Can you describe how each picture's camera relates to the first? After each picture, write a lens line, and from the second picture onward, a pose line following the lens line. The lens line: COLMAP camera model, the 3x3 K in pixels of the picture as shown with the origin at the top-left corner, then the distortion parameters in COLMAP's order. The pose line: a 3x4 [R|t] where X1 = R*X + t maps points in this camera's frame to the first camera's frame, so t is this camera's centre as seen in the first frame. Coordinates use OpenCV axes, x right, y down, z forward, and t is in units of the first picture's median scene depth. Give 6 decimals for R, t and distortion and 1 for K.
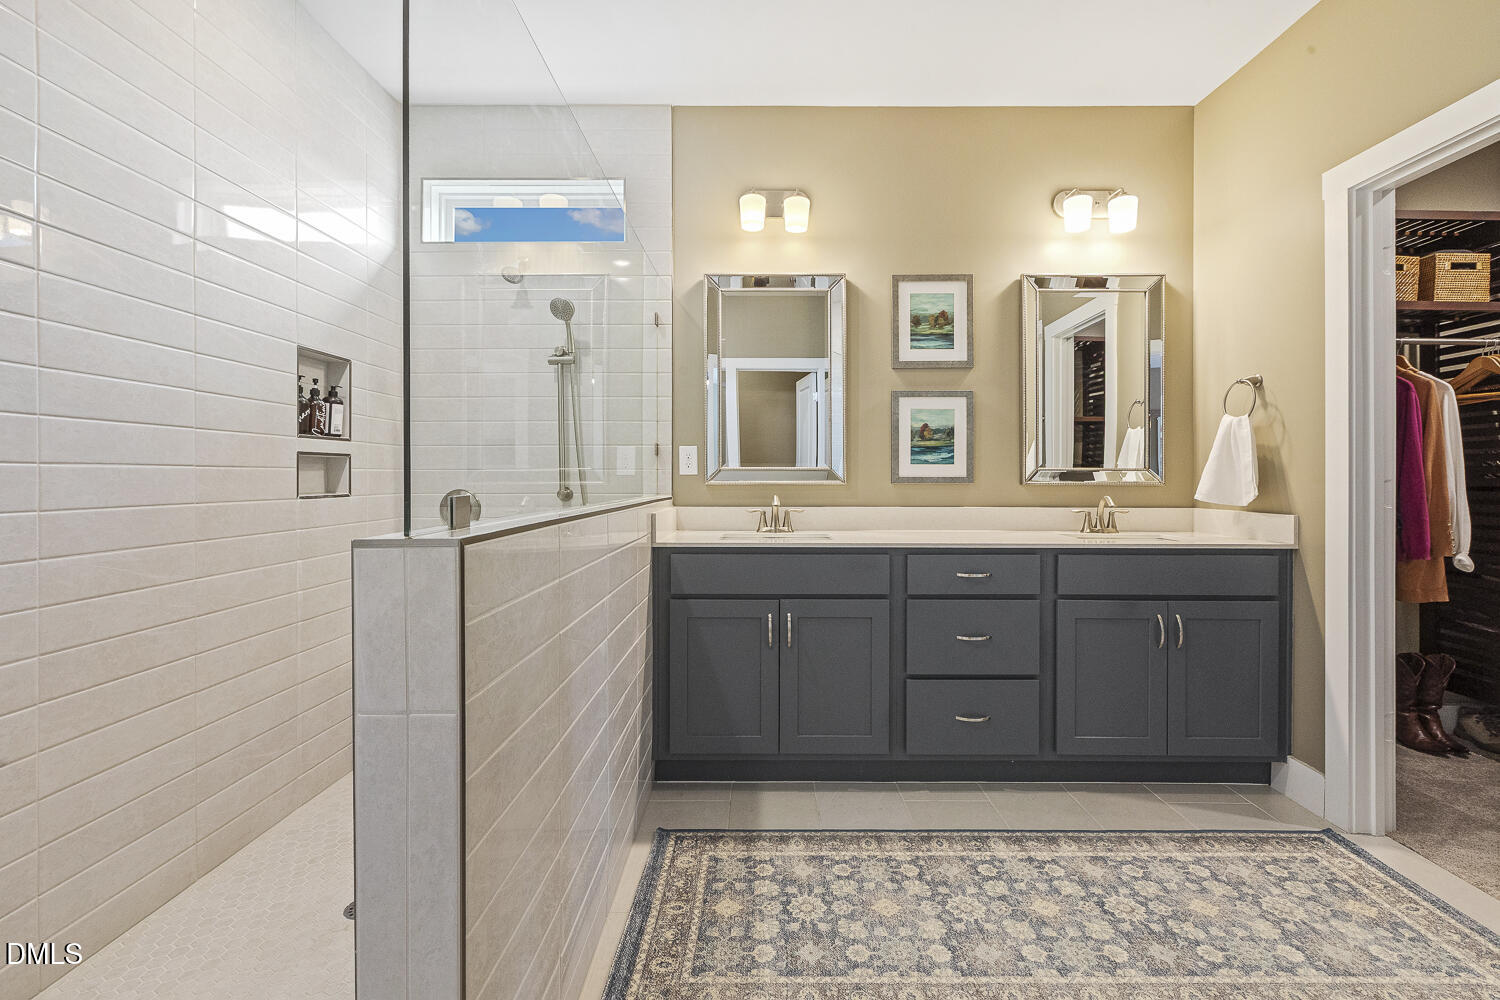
lens RADIAL K [[675.1, 0, 756.7], [0, 675.1, 475.3], [0, 0, 1]] dist [-0.001948, -0.000743]
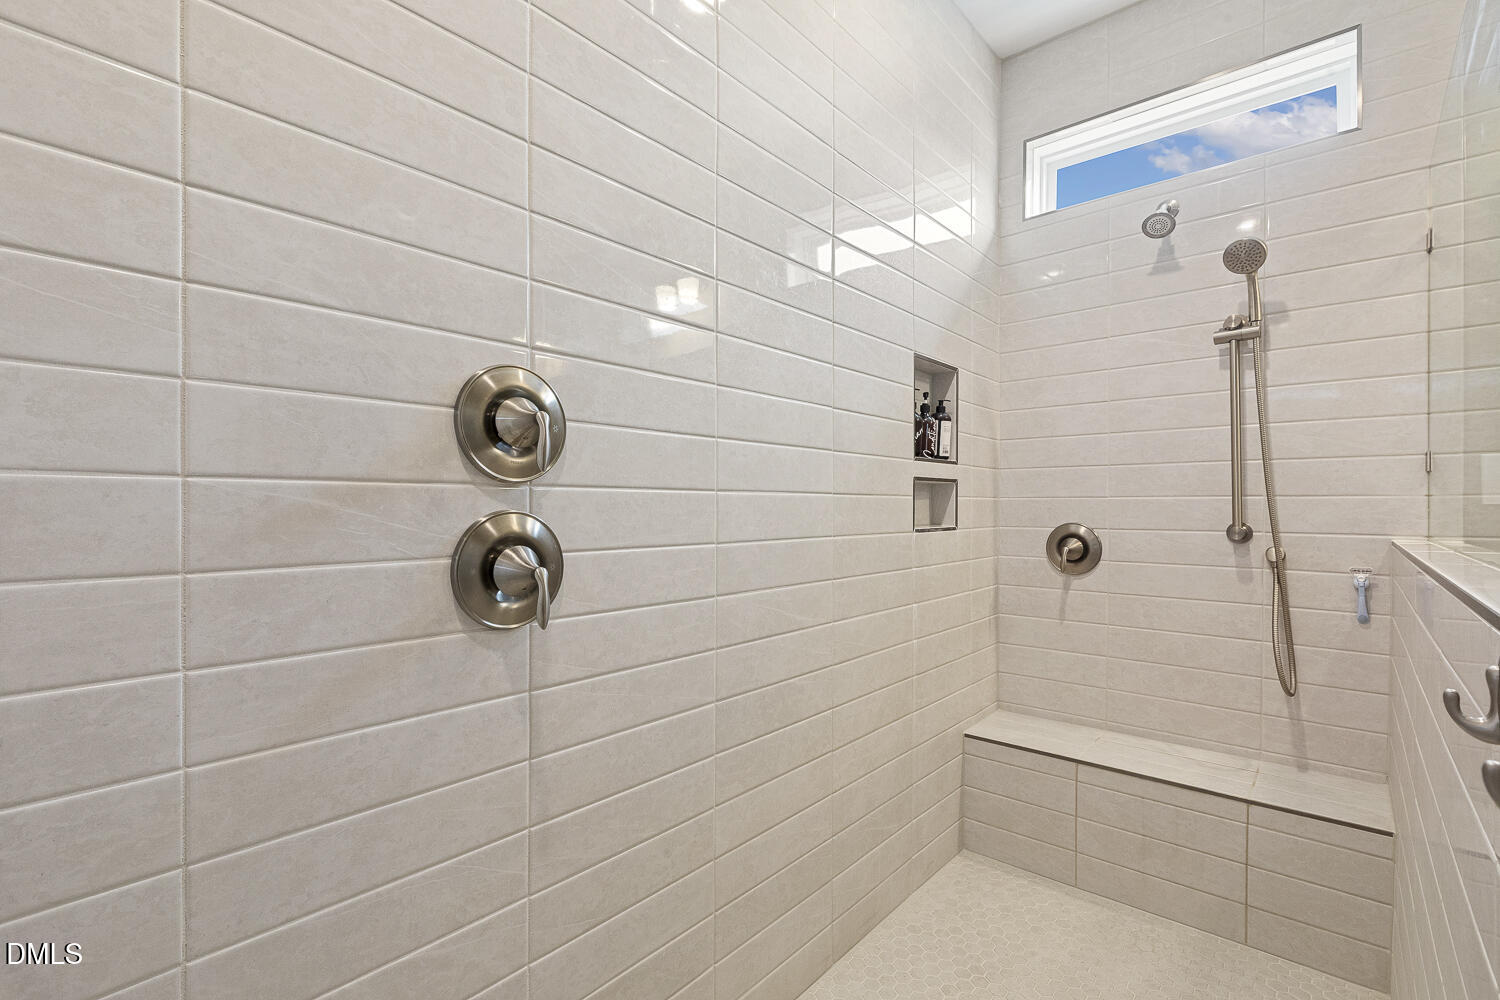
lens RADIAL K [[677.3, 0, 750.0], [0, 677.3, 500.0], [0, 0, 1]] dist [0.001006, 0.000079]
pose [[0.755900, -0.004089, -0.654674, -0.252559], [-0.001043, 0.999972, -0.007450, 0.000862], [0.654686, 0.006314, 0.755874, 0.196266]]
